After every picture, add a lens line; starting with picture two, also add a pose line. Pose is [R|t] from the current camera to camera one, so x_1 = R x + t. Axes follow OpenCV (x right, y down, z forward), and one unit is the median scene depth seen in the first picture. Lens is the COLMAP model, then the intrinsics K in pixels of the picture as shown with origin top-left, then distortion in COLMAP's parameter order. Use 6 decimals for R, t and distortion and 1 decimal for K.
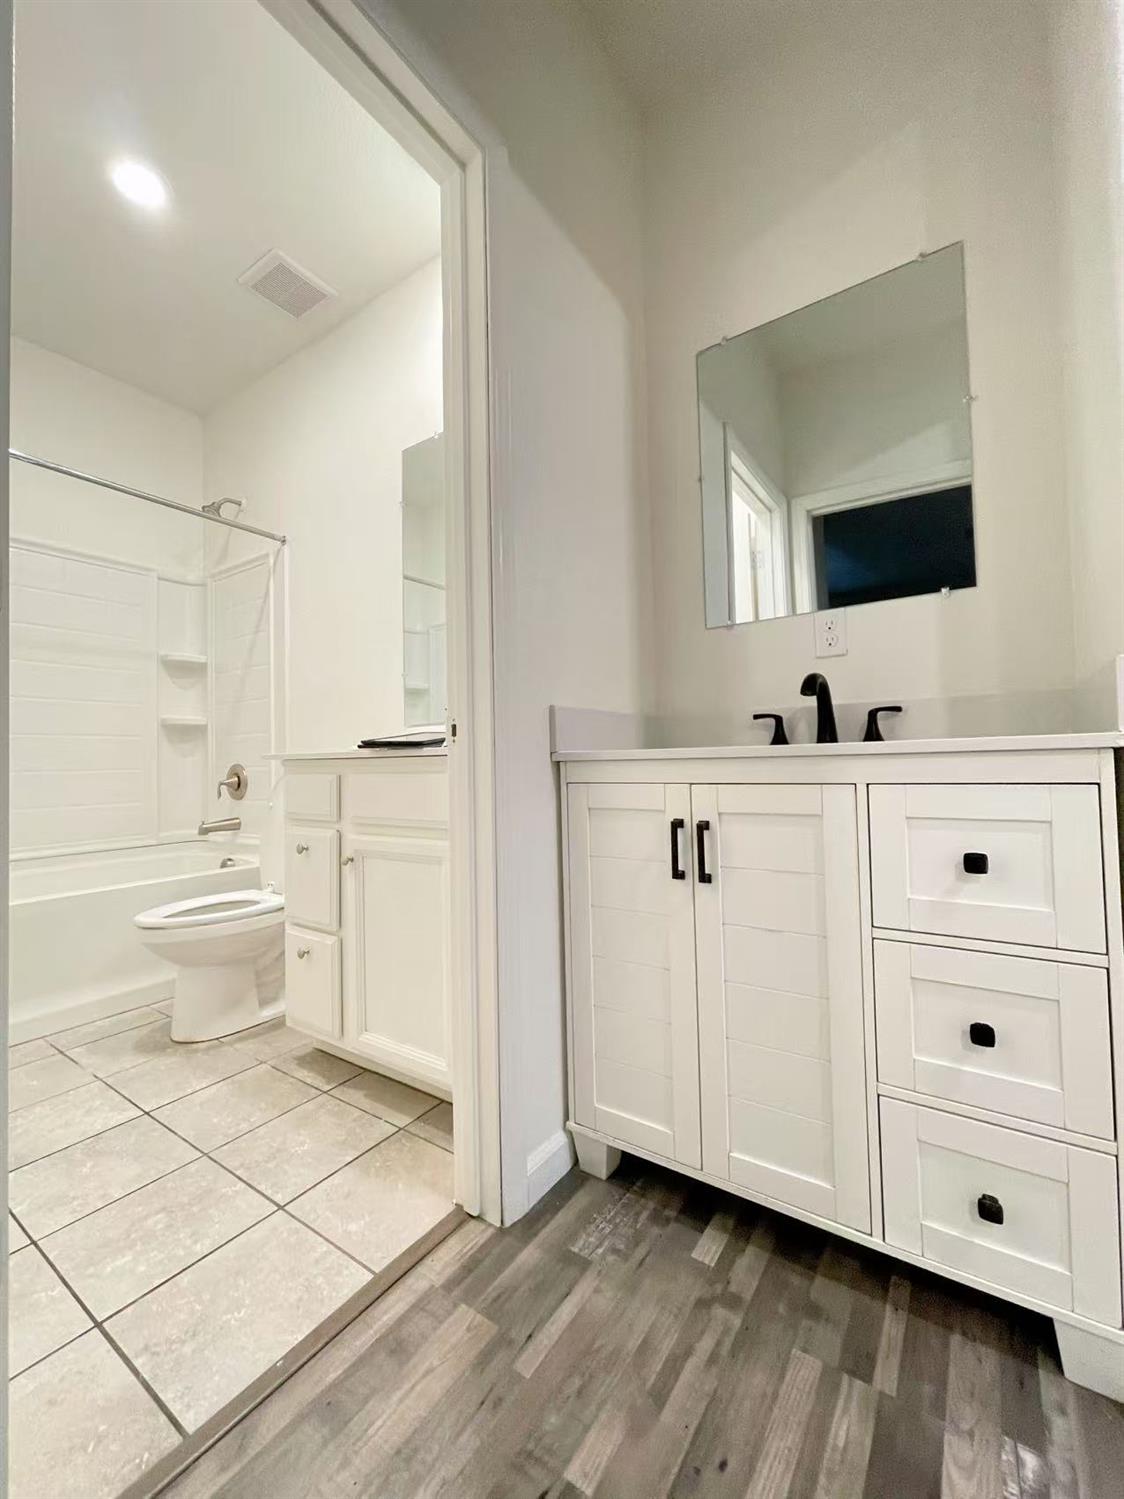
lens RADIAL K [[611.5, 0, 565.5], [0, 611.5, 744.7], [0, 0, 1]] dist [-0.005153, -0.000291]
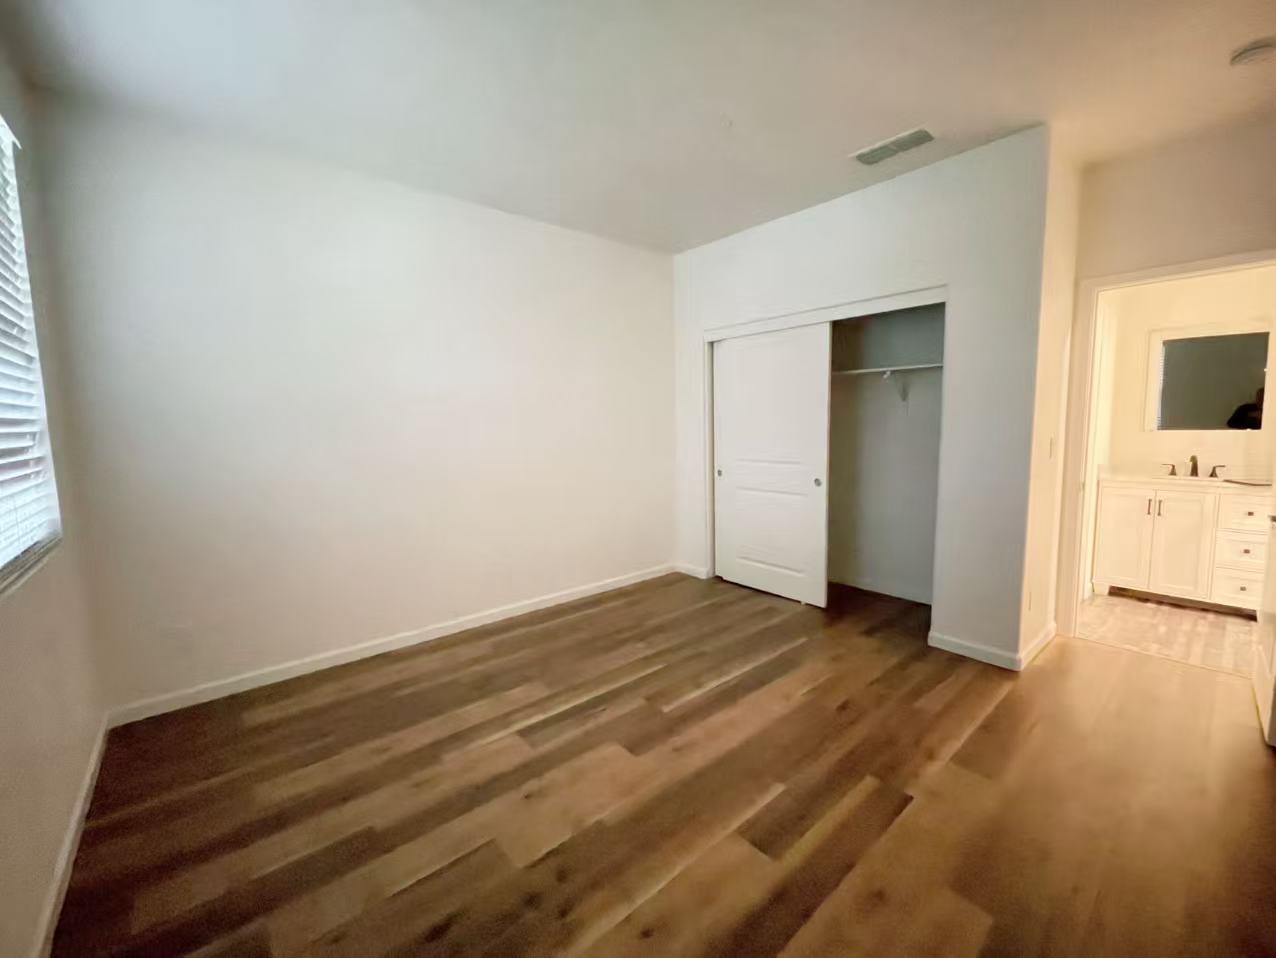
lens RADIAL K [[520.6, 0, 634.5], [0, 520.6, 475.5], [0, 0, 1]] dist [-0.005153, -0.000291]
pose [[0.962033, 0.045085, -0.269185, -2.005963], [-0.011338, 0.992013, 0.125628, -0.382888], [0.272699, -0.117806, 0.954860, -2.865482]]
